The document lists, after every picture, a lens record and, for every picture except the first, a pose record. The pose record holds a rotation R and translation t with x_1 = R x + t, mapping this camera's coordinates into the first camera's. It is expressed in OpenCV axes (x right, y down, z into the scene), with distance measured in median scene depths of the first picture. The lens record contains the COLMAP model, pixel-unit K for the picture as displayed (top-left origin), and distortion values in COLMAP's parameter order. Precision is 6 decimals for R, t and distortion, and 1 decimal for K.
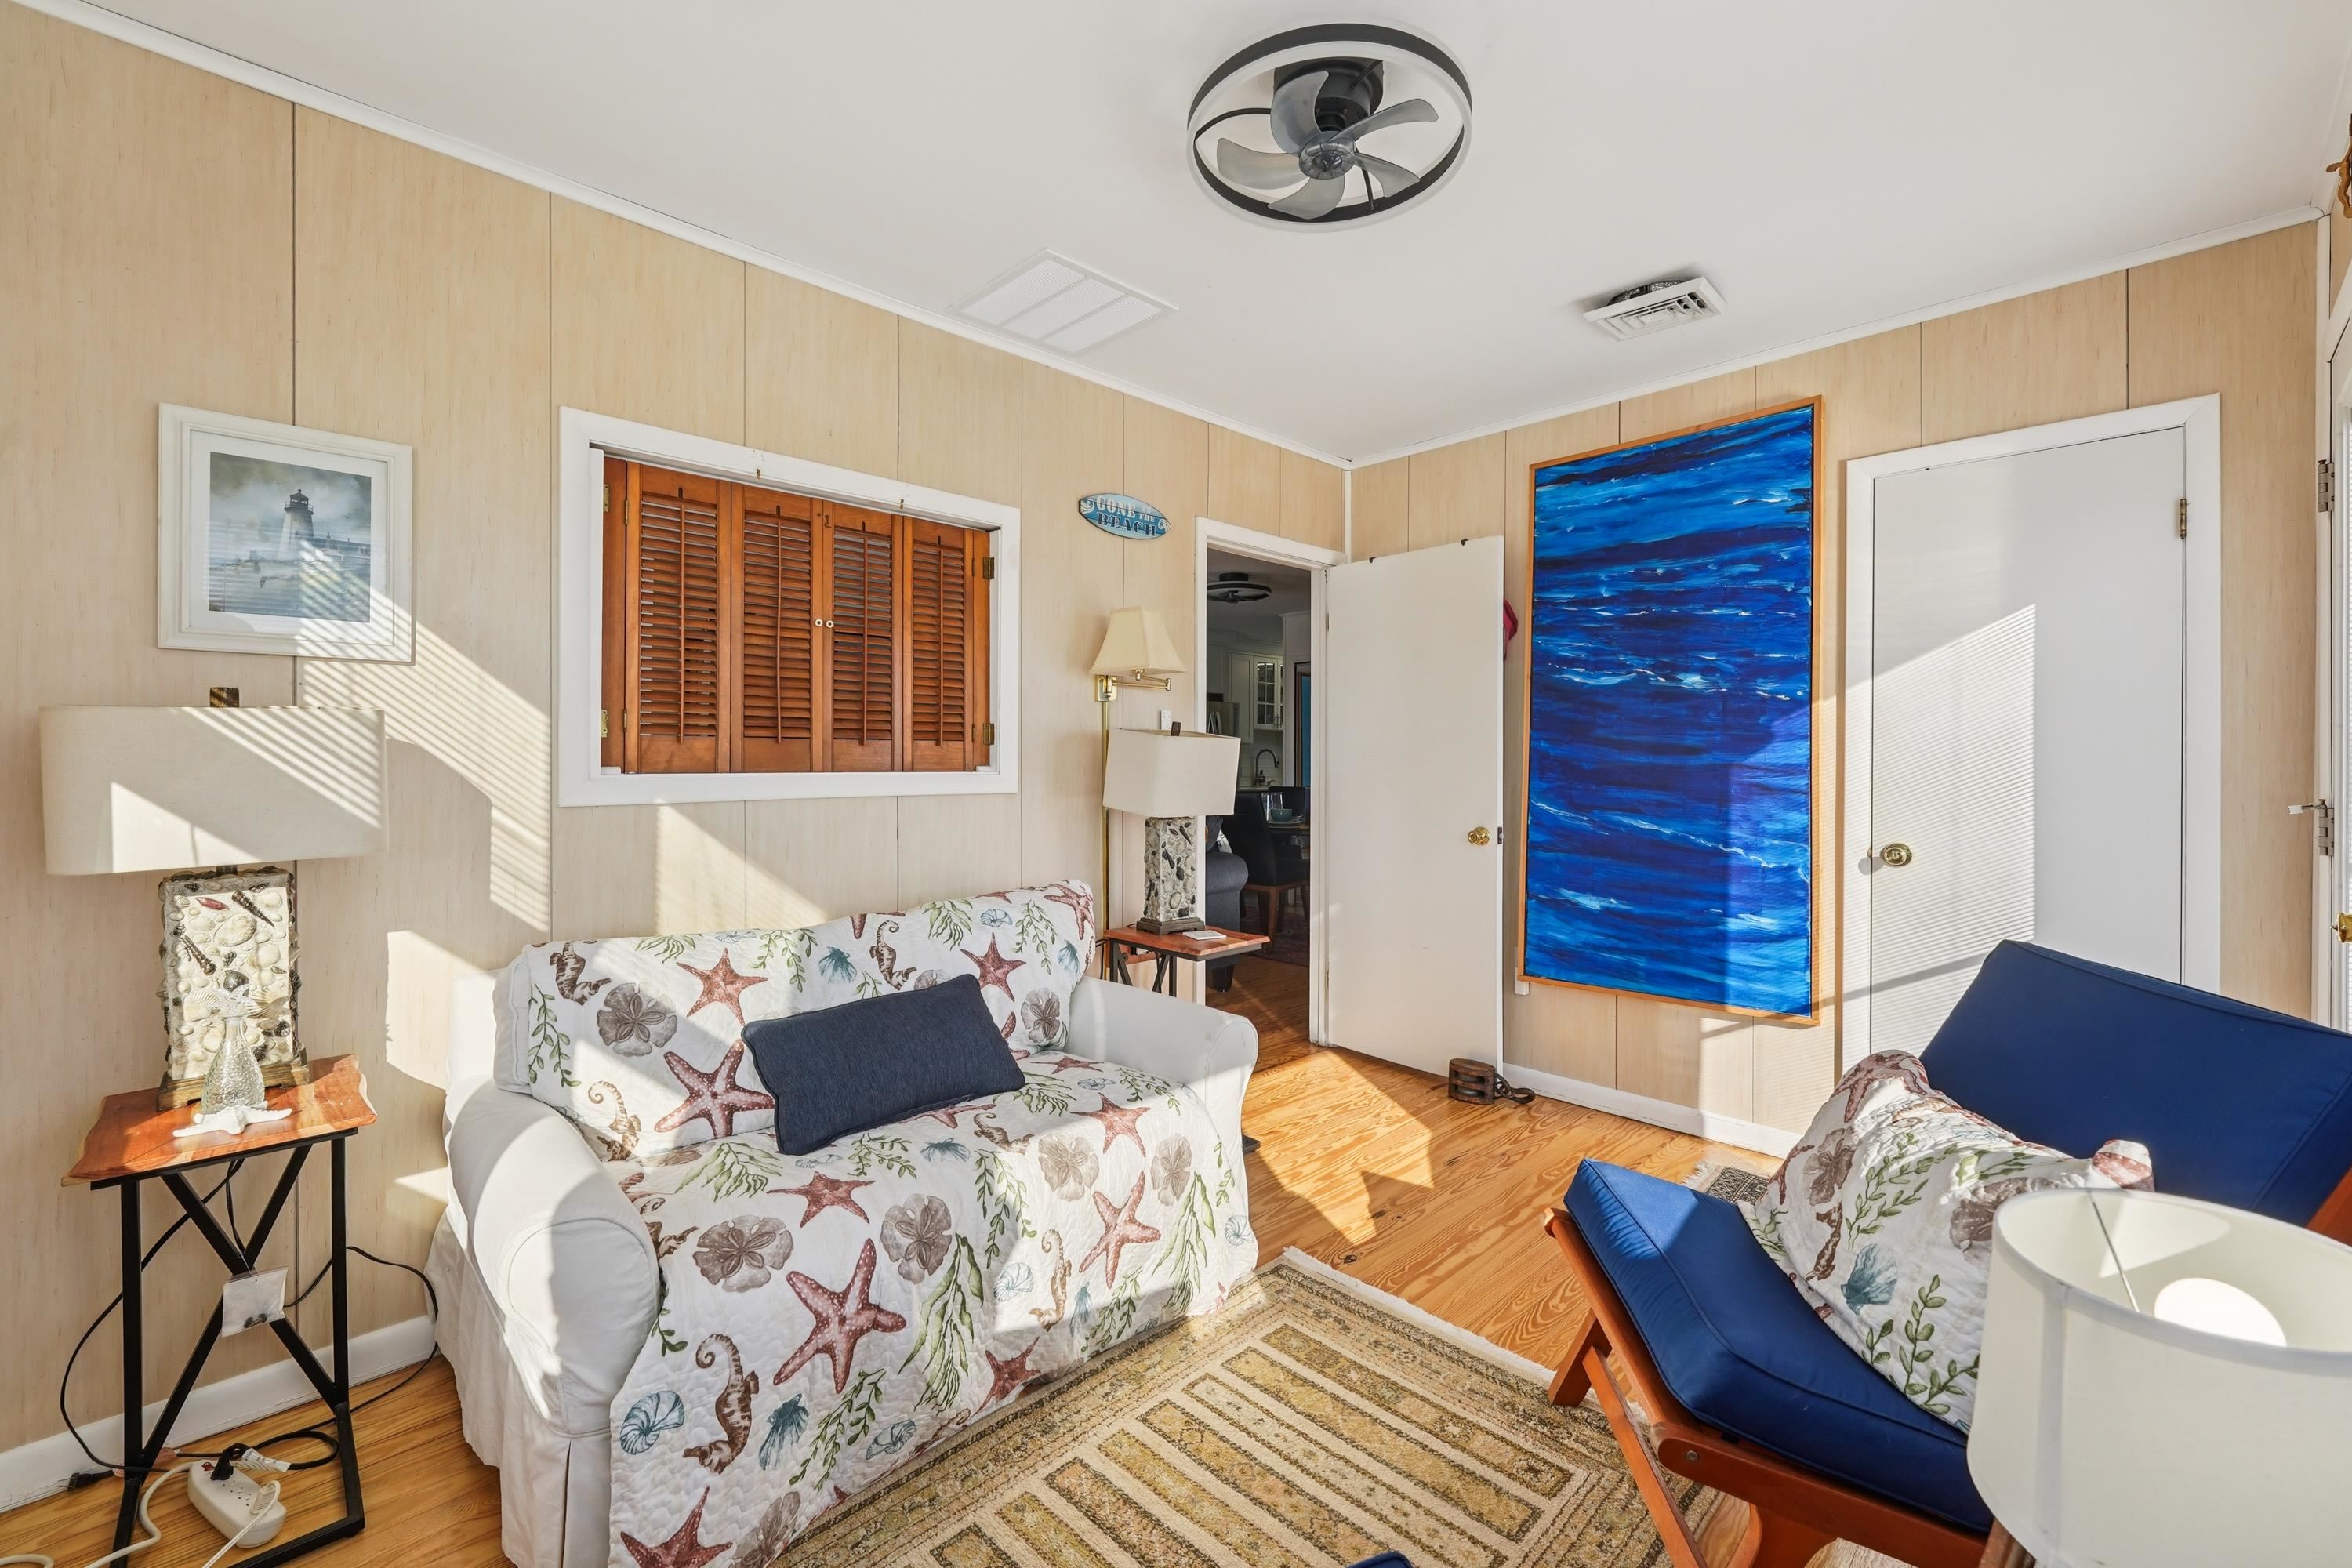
lens RADIAL K [[966.5, 0, 1171.1], [0, 966.5, 772.7], [0, 0, 1]] dist [-0.003761, 0.000323]
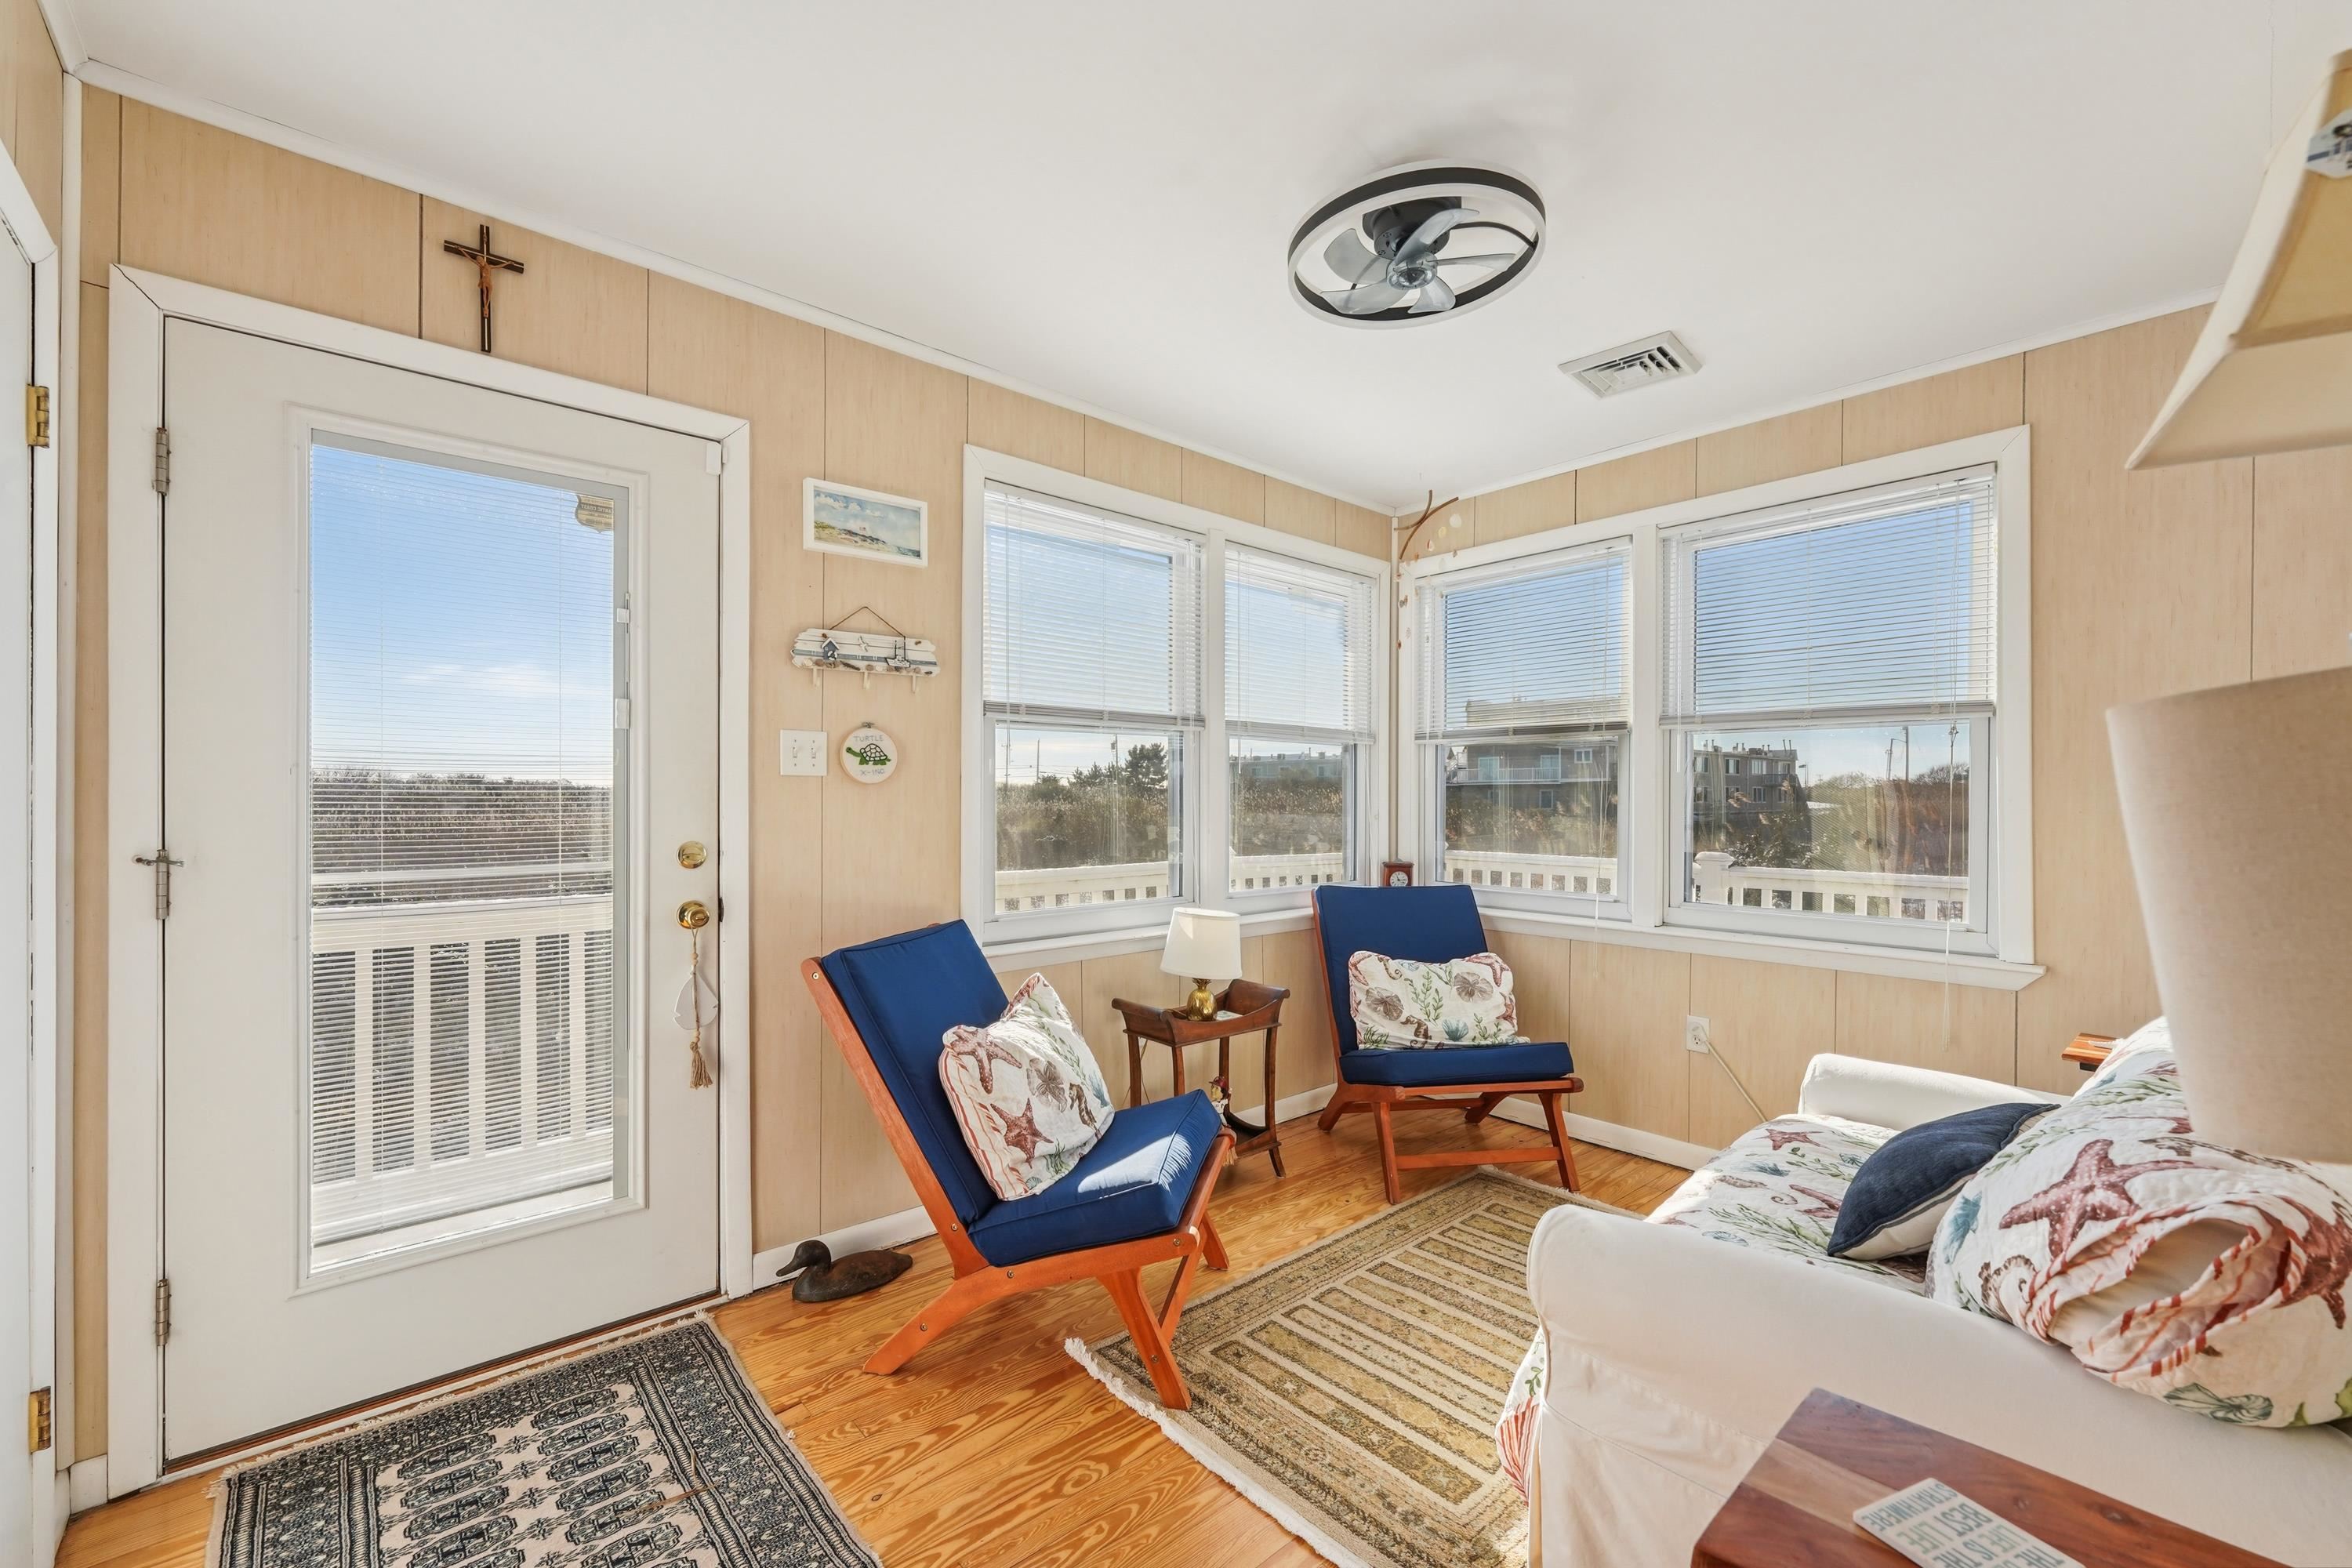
lens RADIAL K [[966.5, 0, 1170.7], [0, 966.5, 784.9], [0, 0, 1]] dist [-0.003761, 0.000323]
pose [[-0.998774, -0.001867, 0.049473, 0.360796], [-0.001955, 0.999997, -0.001715, -0.033405], [-0.049469, -0.001809, -0.998774, 2.055729]]
